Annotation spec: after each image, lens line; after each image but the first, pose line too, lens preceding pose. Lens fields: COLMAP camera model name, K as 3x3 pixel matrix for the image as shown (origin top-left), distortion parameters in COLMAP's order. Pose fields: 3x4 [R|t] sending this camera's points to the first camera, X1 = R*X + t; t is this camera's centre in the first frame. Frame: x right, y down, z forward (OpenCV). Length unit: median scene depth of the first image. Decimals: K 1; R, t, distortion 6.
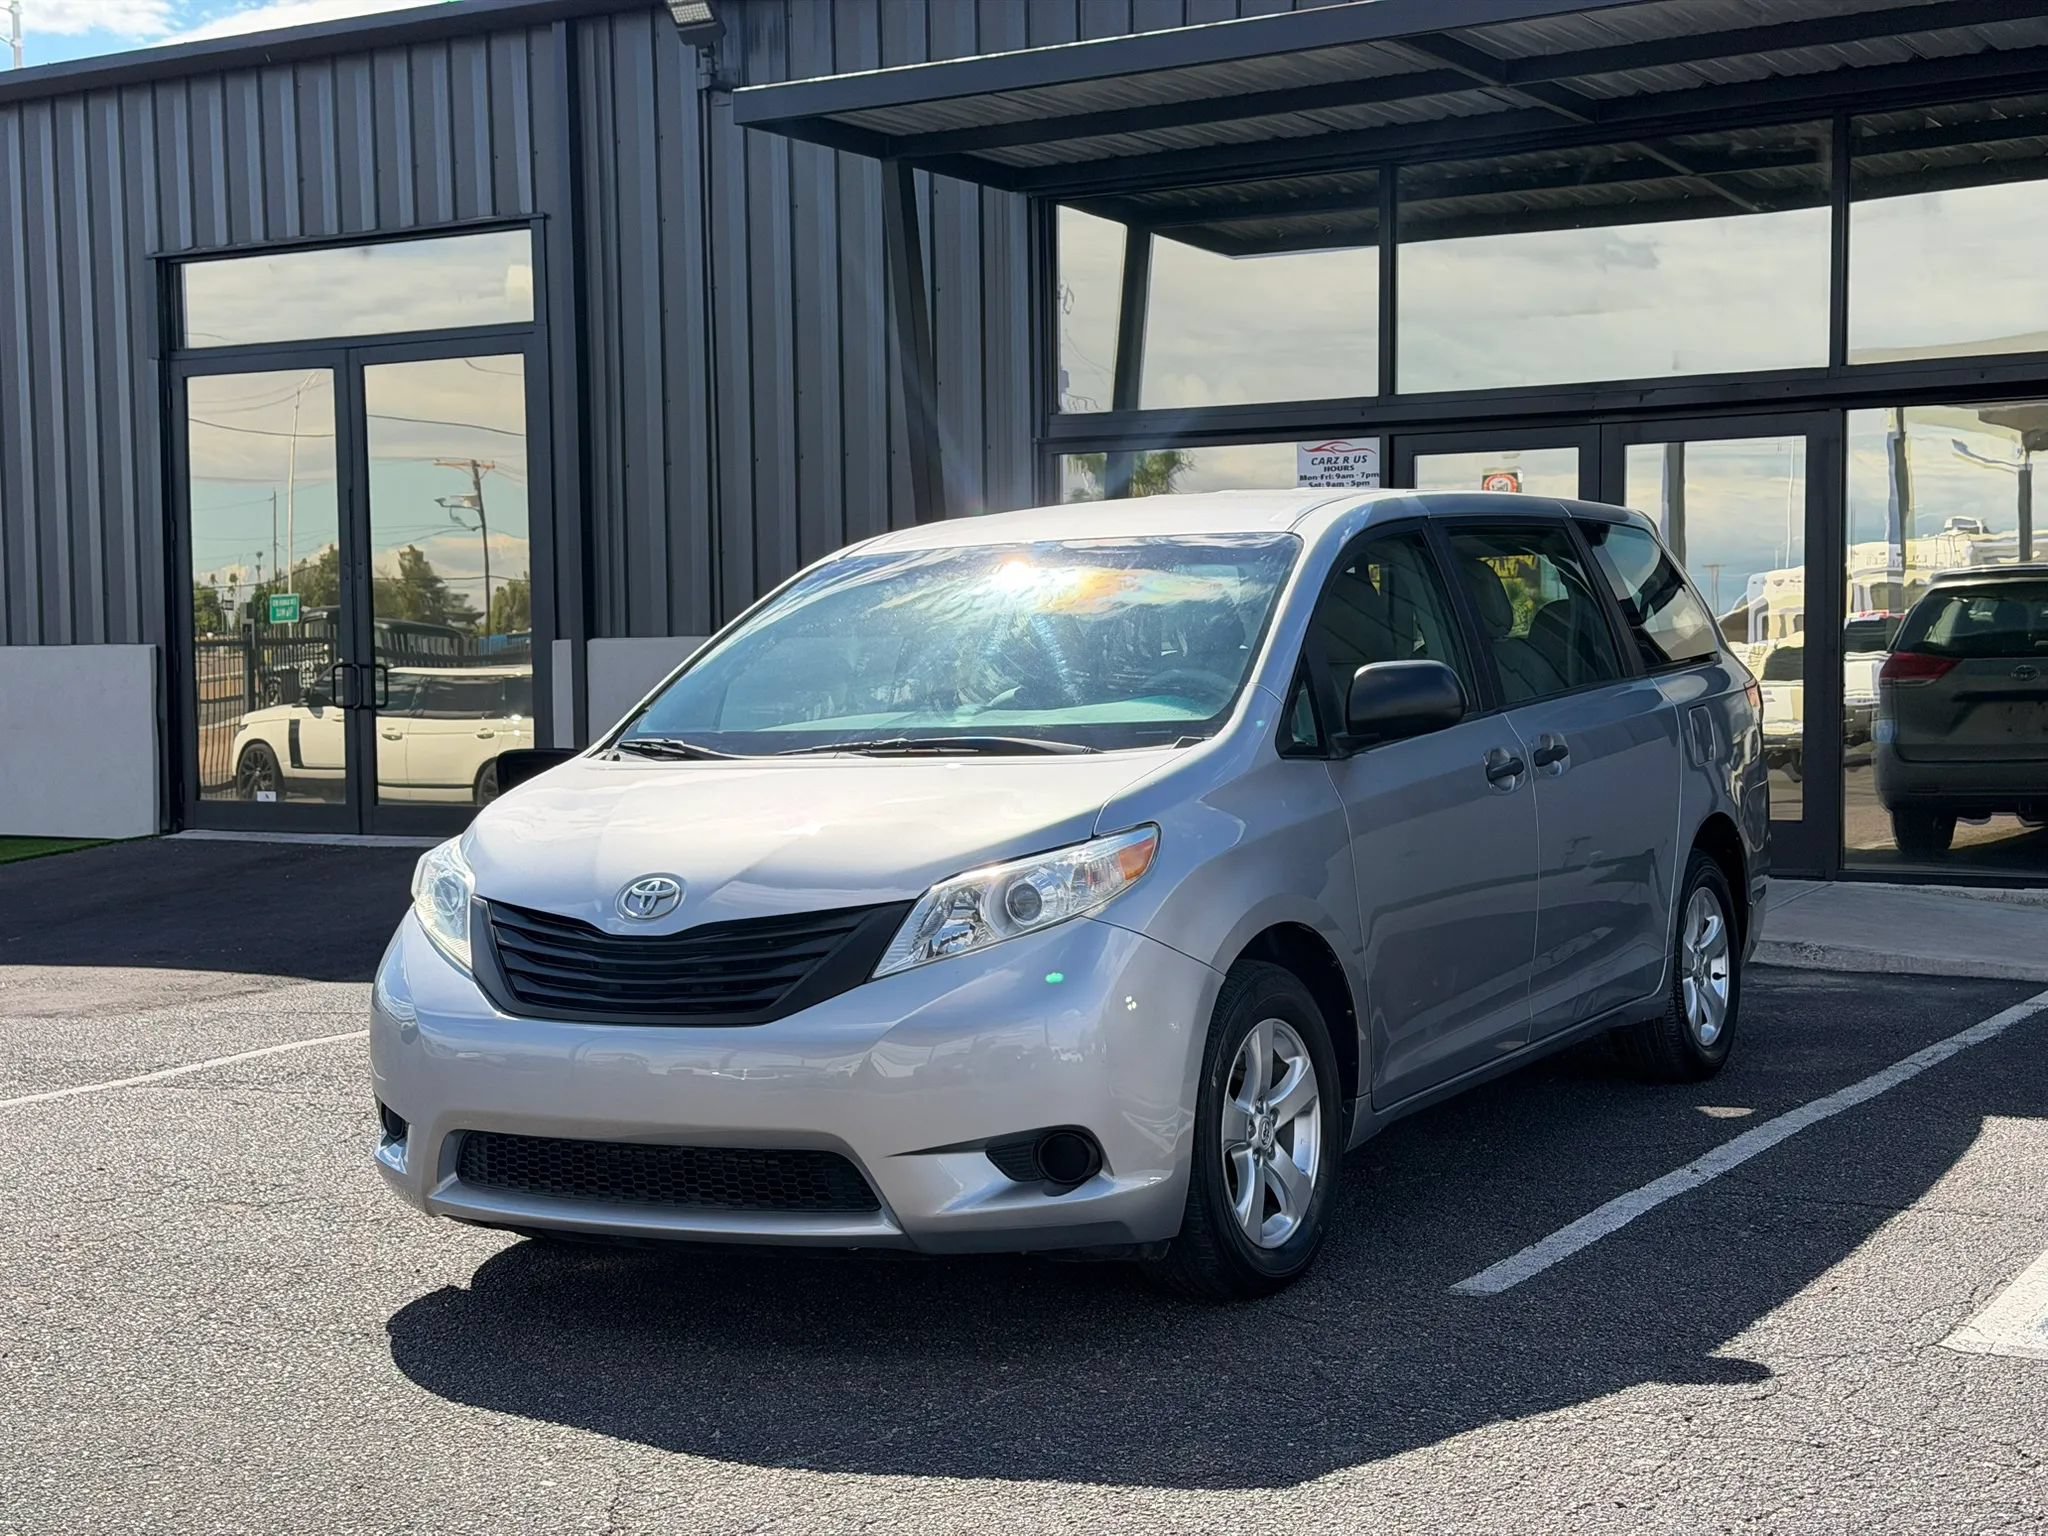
lens RADIAL K [[2834.2, 0, 1021.6], [0, 2834.2, 760.9], [0, 0, 1]] dist [0.104403, 0.000000]
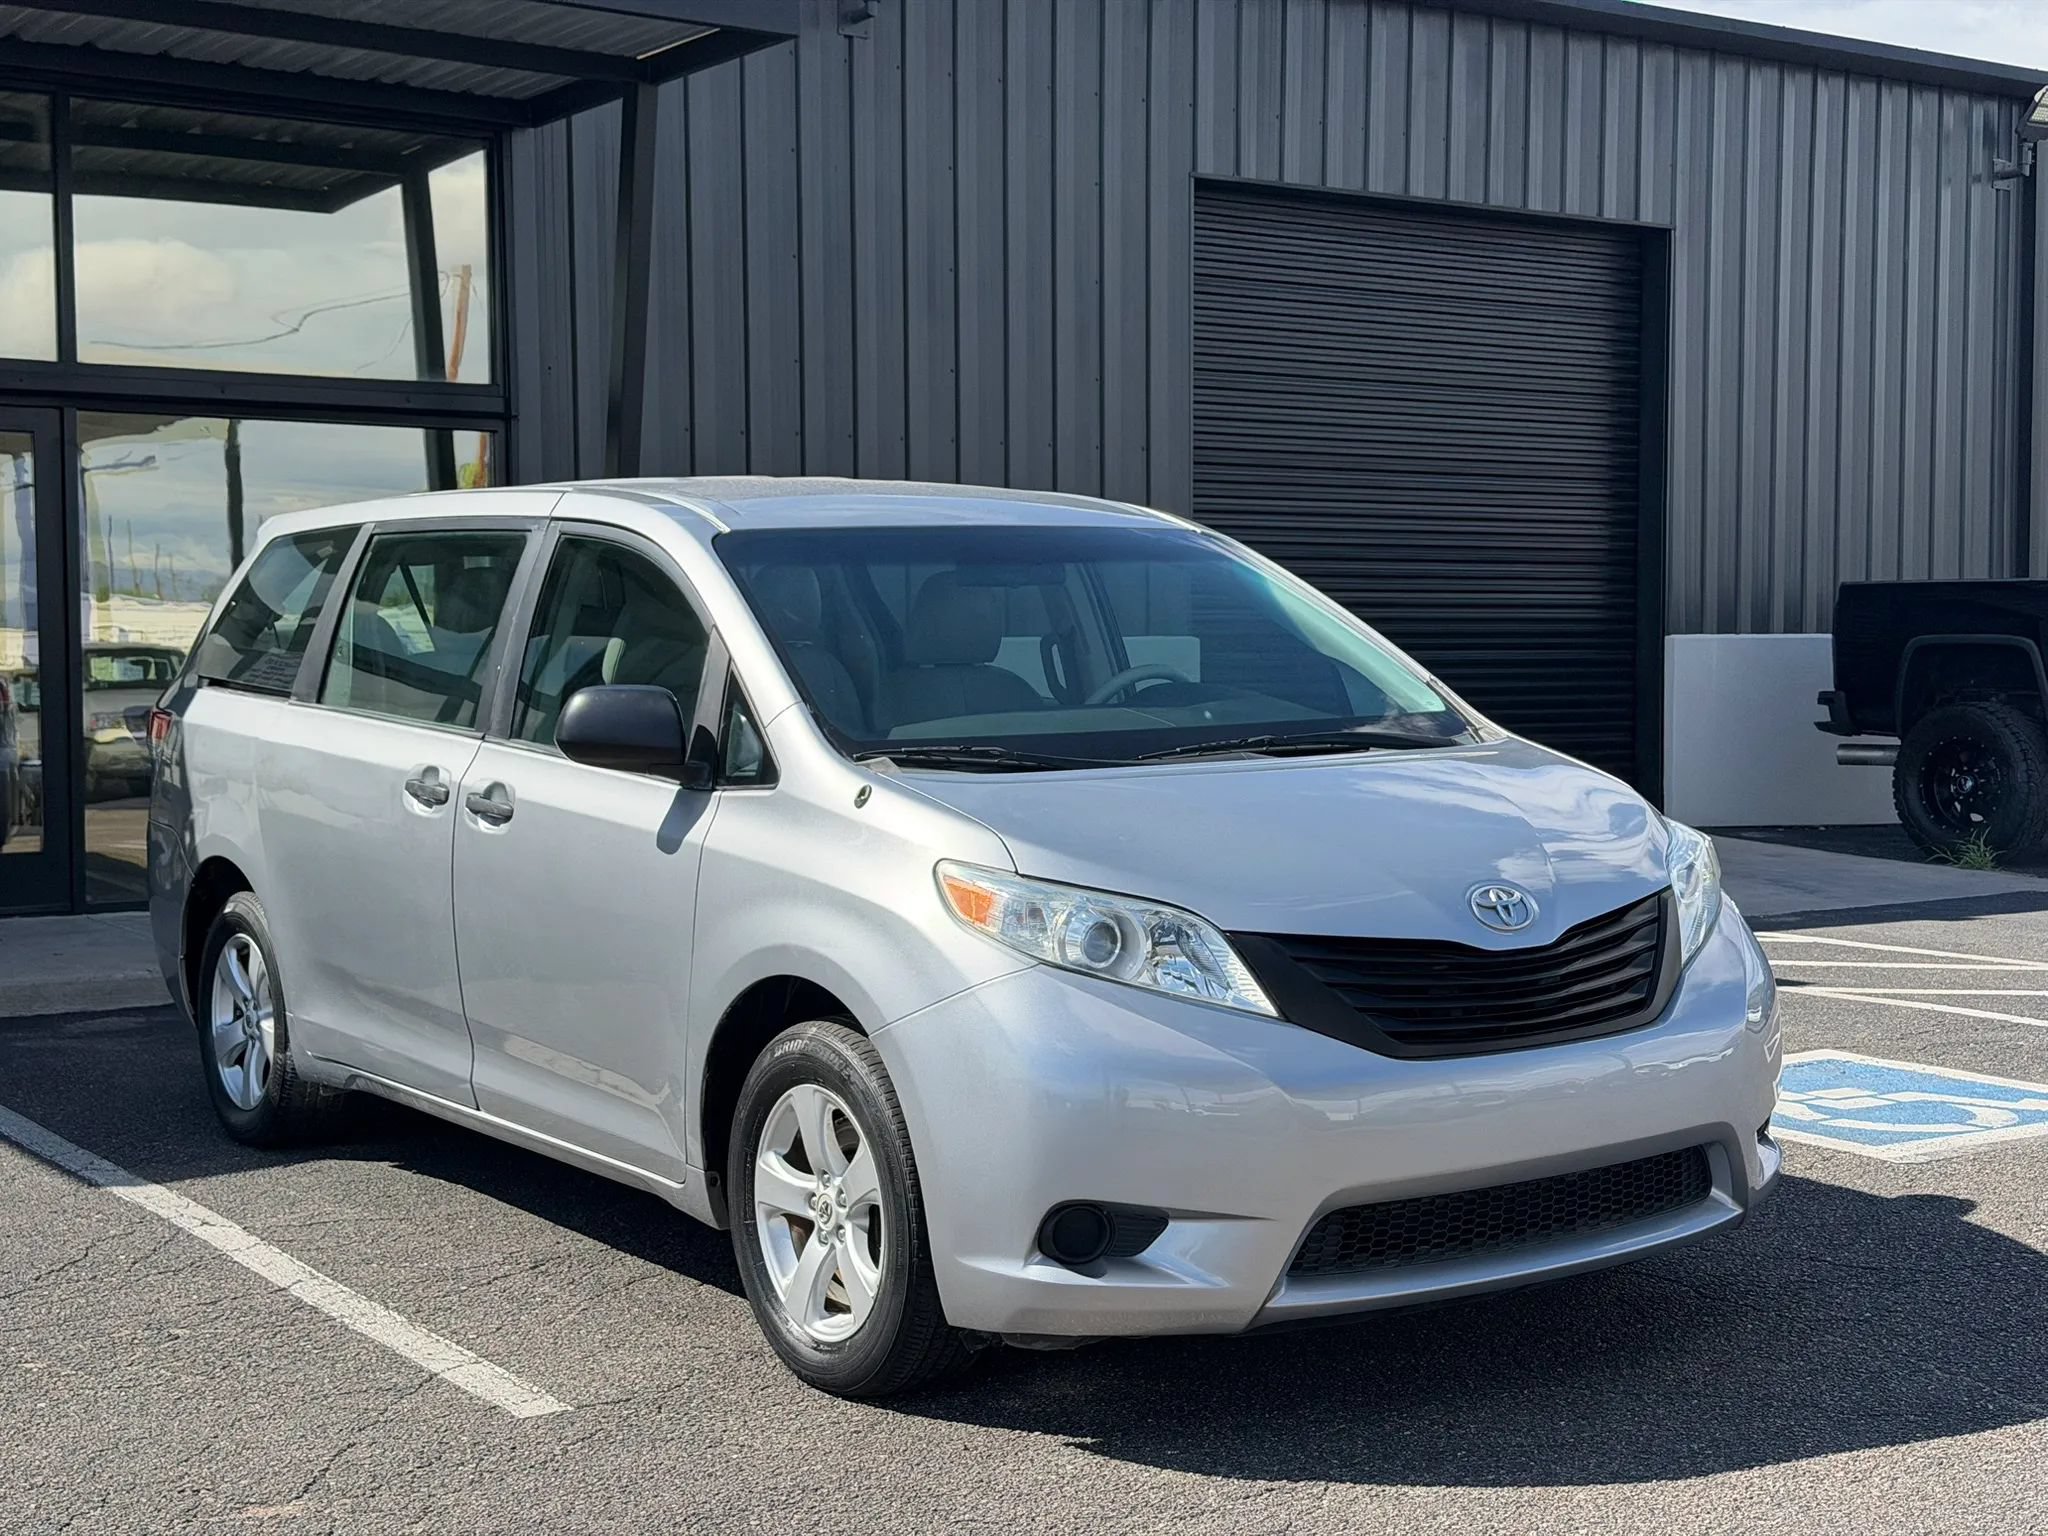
lens RADIAL K [[2834.2, 0, 1020.5], [0, 2834.2, 766.8], [0, 0, 1]] dist [0.104403, 0.000000]
pose [[0.436188, -0.027140, 0.899446, -0.520800], [0.038168, 0.999204, 0.011640, -0.006576], [-0.899046, 0.029253, 0.436877, 0.382406]]
